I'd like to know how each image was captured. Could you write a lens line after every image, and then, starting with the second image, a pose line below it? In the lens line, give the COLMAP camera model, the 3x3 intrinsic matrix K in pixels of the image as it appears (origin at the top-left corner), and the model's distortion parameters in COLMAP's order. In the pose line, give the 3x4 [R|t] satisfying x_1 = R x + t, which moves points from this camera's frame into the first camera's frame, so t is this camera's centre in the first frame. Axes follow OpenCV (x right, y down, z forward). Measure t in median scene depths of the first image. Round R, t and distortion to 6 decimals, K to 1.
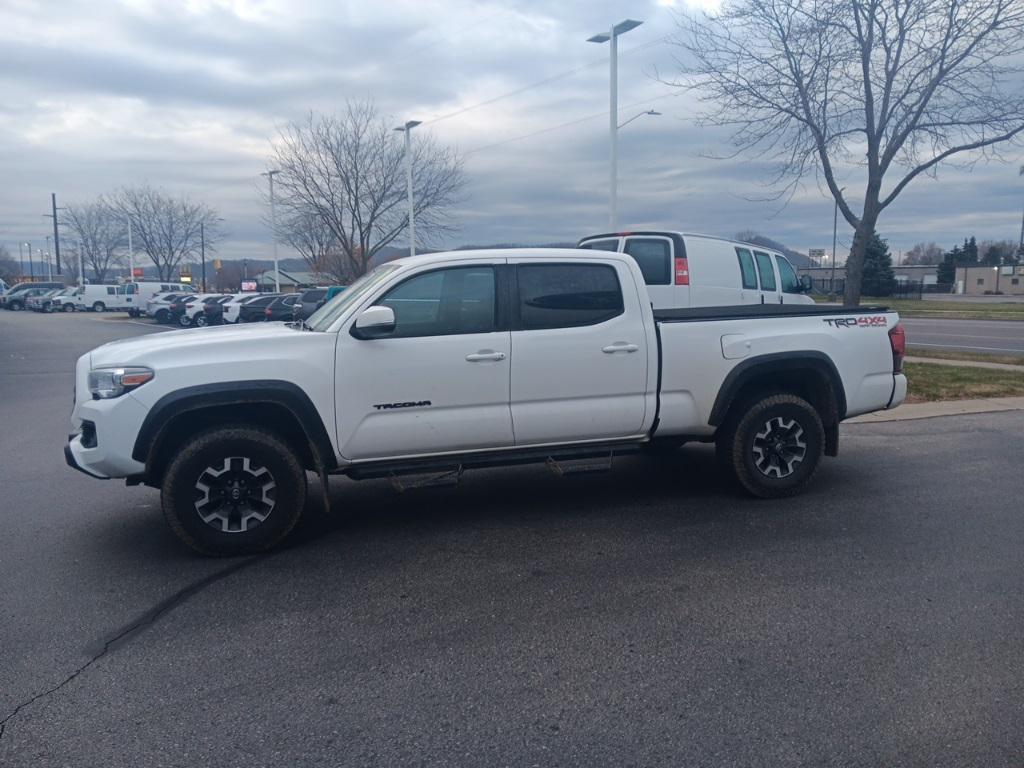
lens RADIAL K [[797.0, 0, 503.2], [0, 797.0, 359.1], [0, 0, 1]] dist [0.075723, -0.149698]
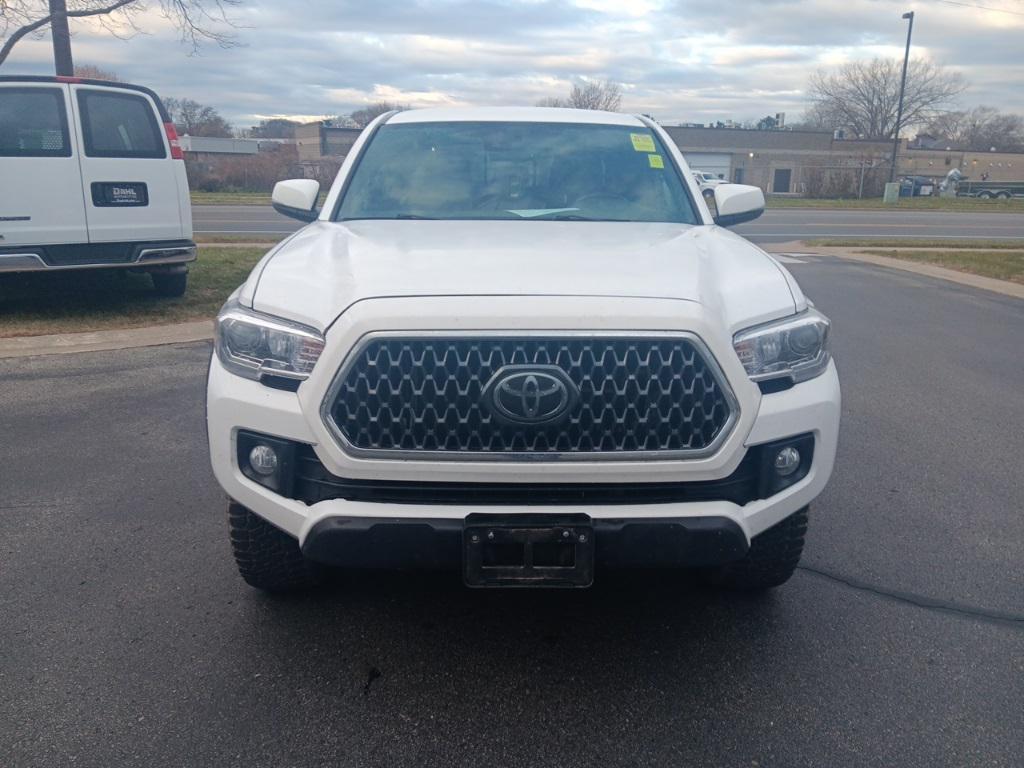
lens RADIAL K [[801.6, 0, 512.0], [0, 801.6, 384.0], [0, 0, 1]] dist [0.060774, -0.112780]
pose [[0.281746, -0.234994, 0.930267, -0.826577], [0.074740, 0.971974, 0.222893, -0.059512], [-0.956574, 0.006729, 0.291413, 0.845023]]
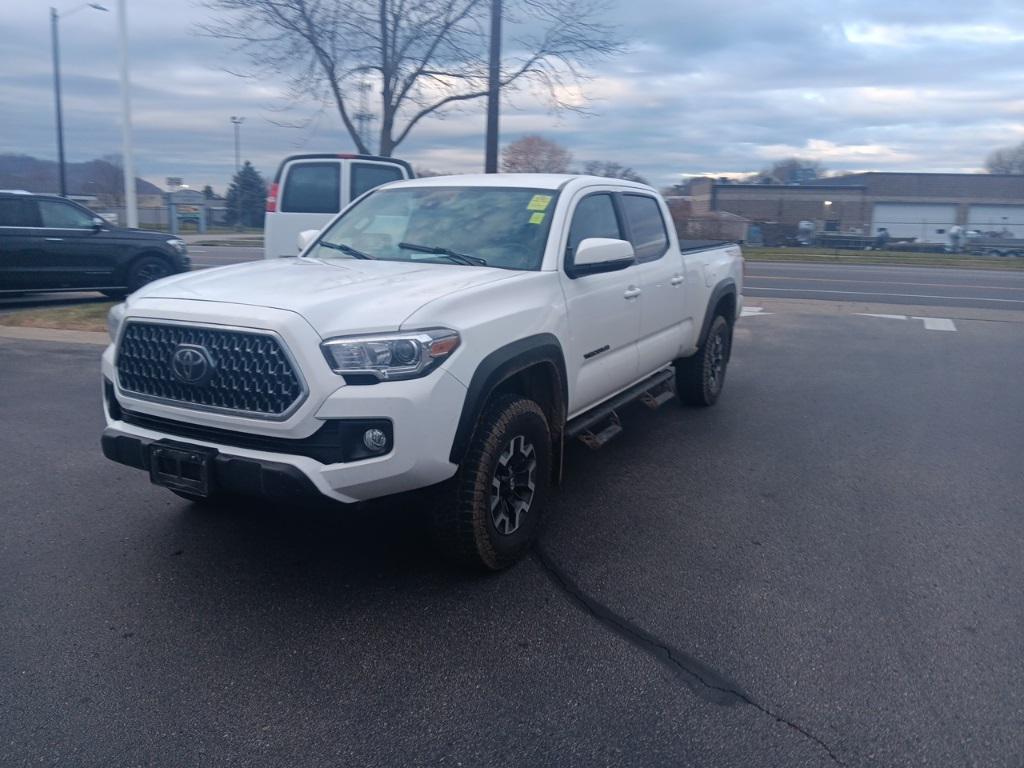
lens RADIAL K [[801.6, 0, 512.0], [0, 801.6, 384.0], [0, 0, 1]] dist [0.060774, -0.112780]
pose [[0.705398, -0.120883, 0.698427, -0.724456], [0.040621, 0.990625, 0.130430, -0.023884], [-0.707646, -0.063634, 0.703696, 0.388765]]
